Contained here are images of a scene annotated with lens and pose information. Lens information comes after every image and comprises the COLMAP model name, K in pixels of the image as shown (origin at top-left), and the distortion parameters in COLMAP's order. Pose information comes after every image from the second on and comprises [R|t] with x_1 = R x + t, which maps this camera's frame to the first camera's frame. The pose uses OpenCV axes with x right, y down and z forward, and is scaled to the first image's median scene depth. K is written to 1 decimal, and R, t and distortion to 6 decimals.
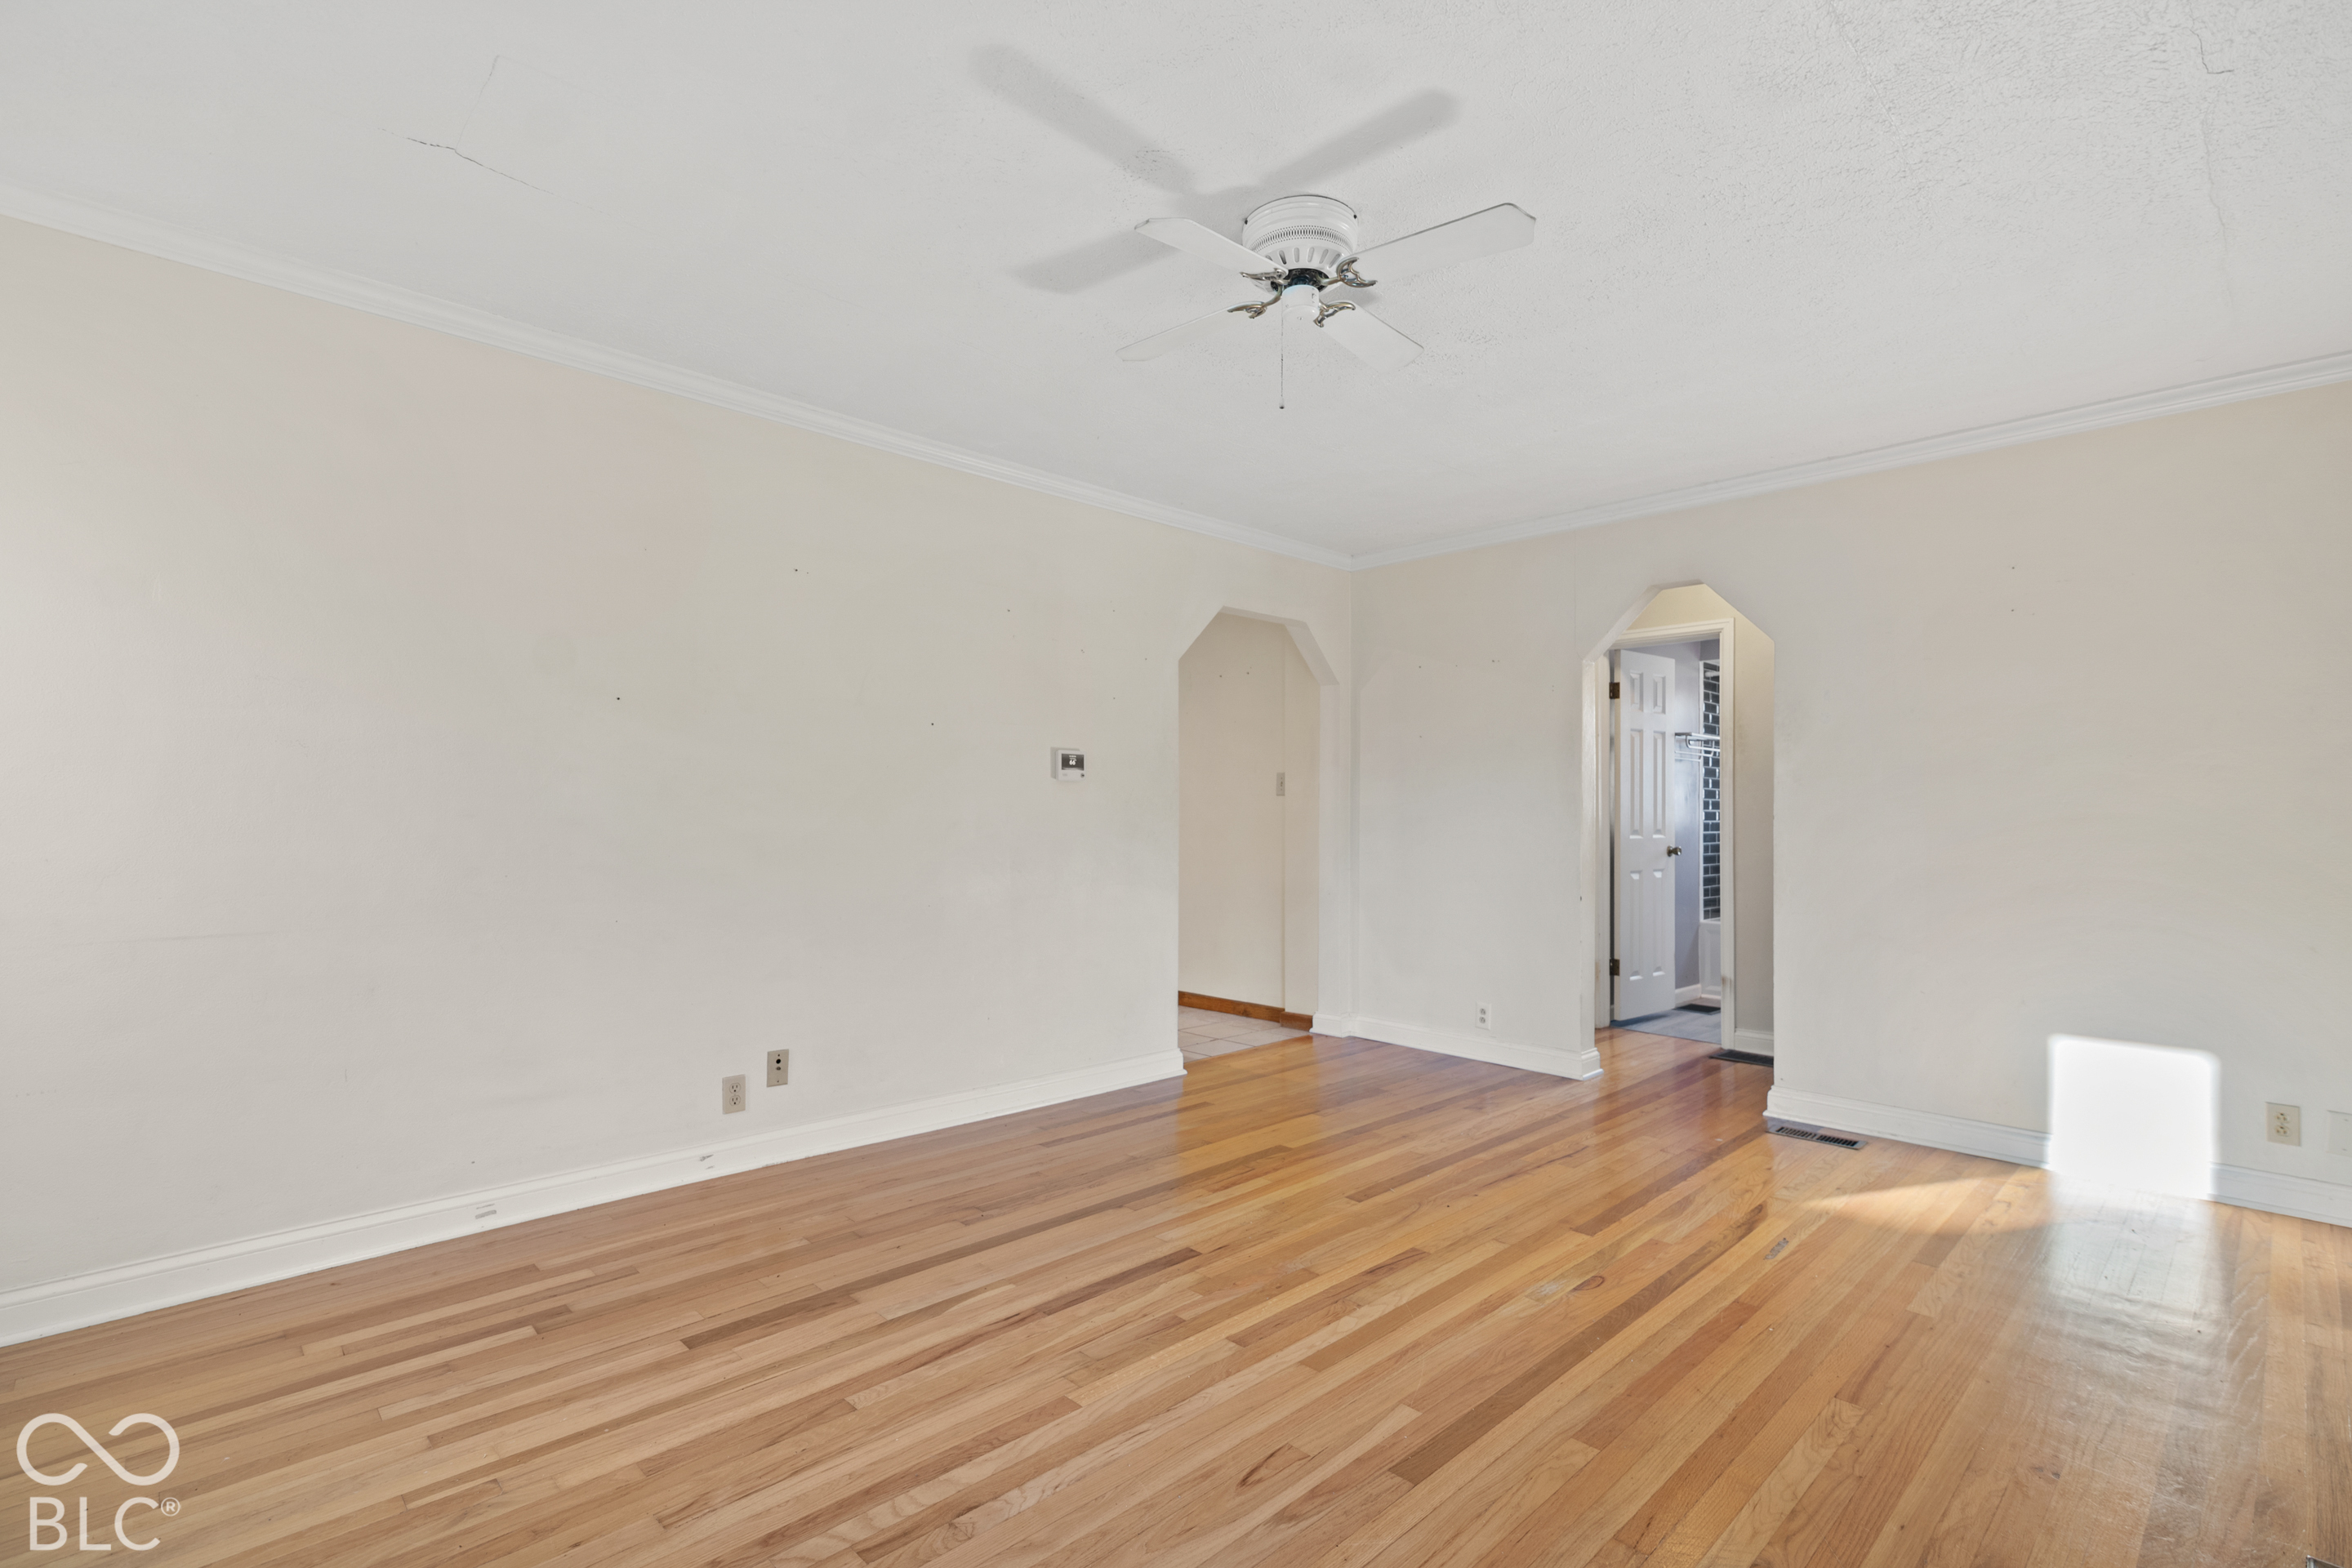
lens RADIAL K [[1086.9, 0, 1165.8], [0, 1086.9, 790.0], [0, 0, 1]] dist [-0.000429, 0.000912]
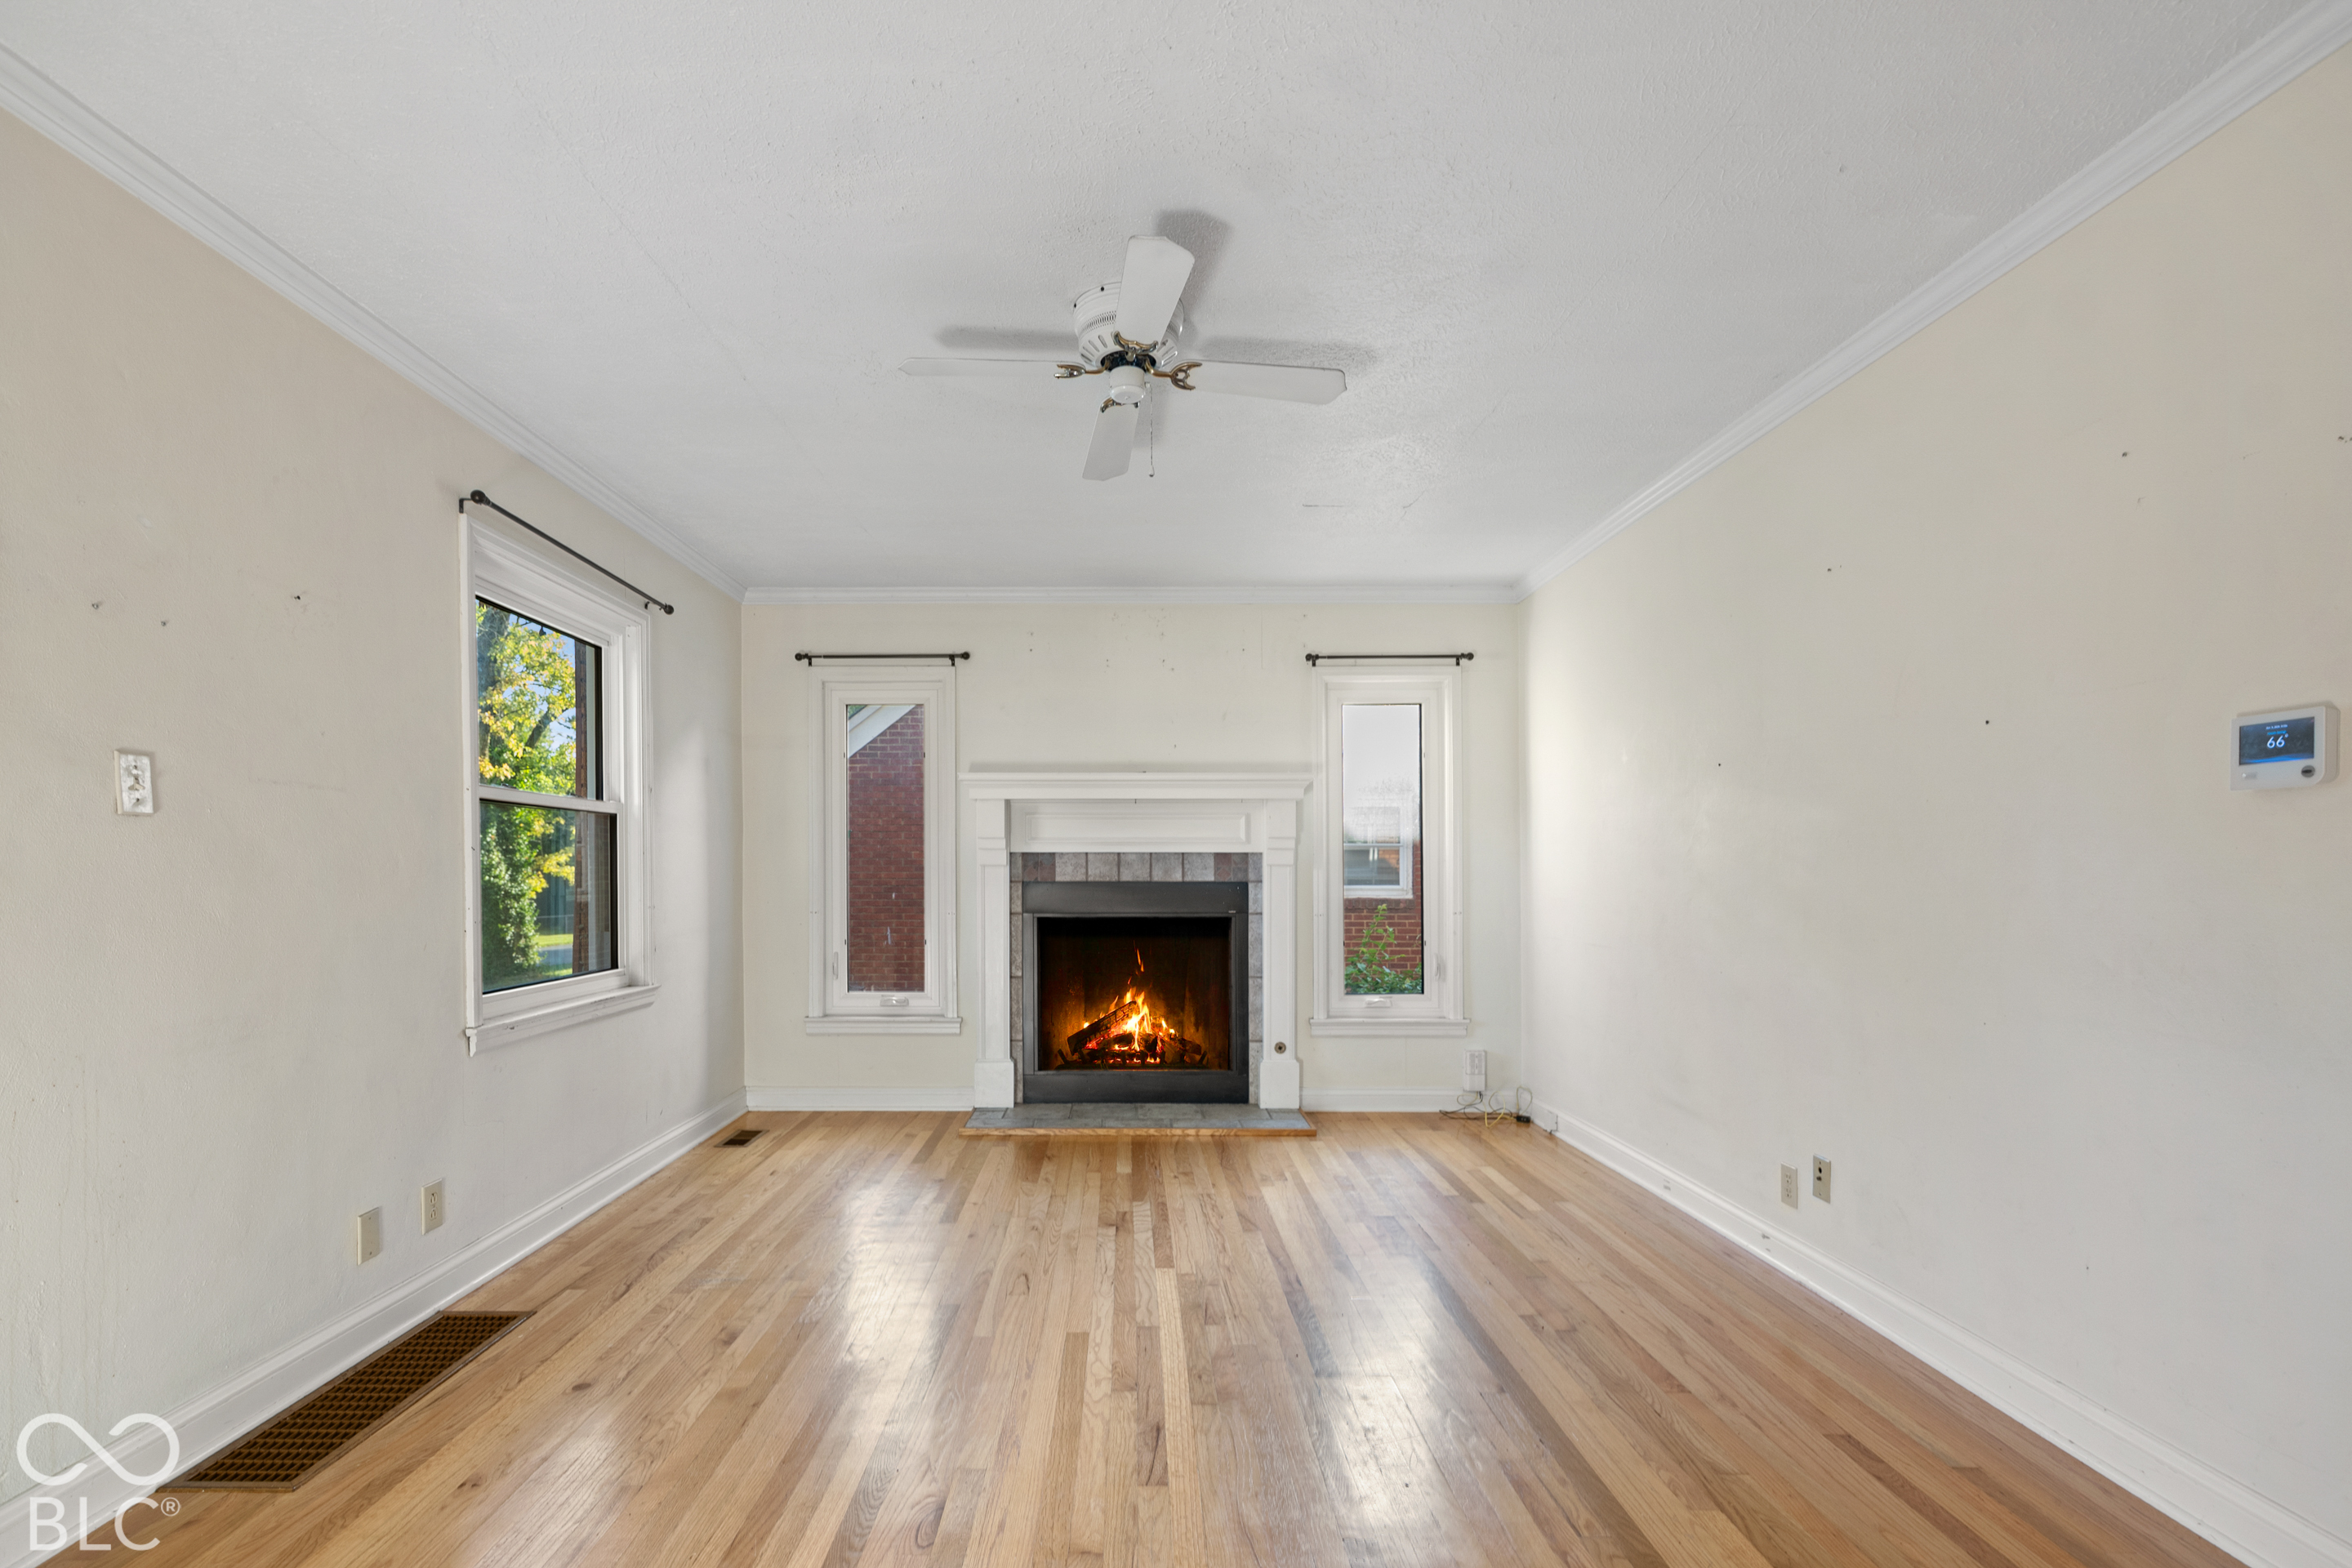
lens RADIAL K [[1086.9, 0, 1125.5], [0, 1086.9, 879.3], [0, 0, 1]] dist [-0.000429, 0.000912]
pose [[-0.691523, -0.000797, -0.722354, 0.800260], [0.010648, 0.999879, -0.011297, 0.039714], [0.722276, -0.015504, -0.691431, 1.561802]]
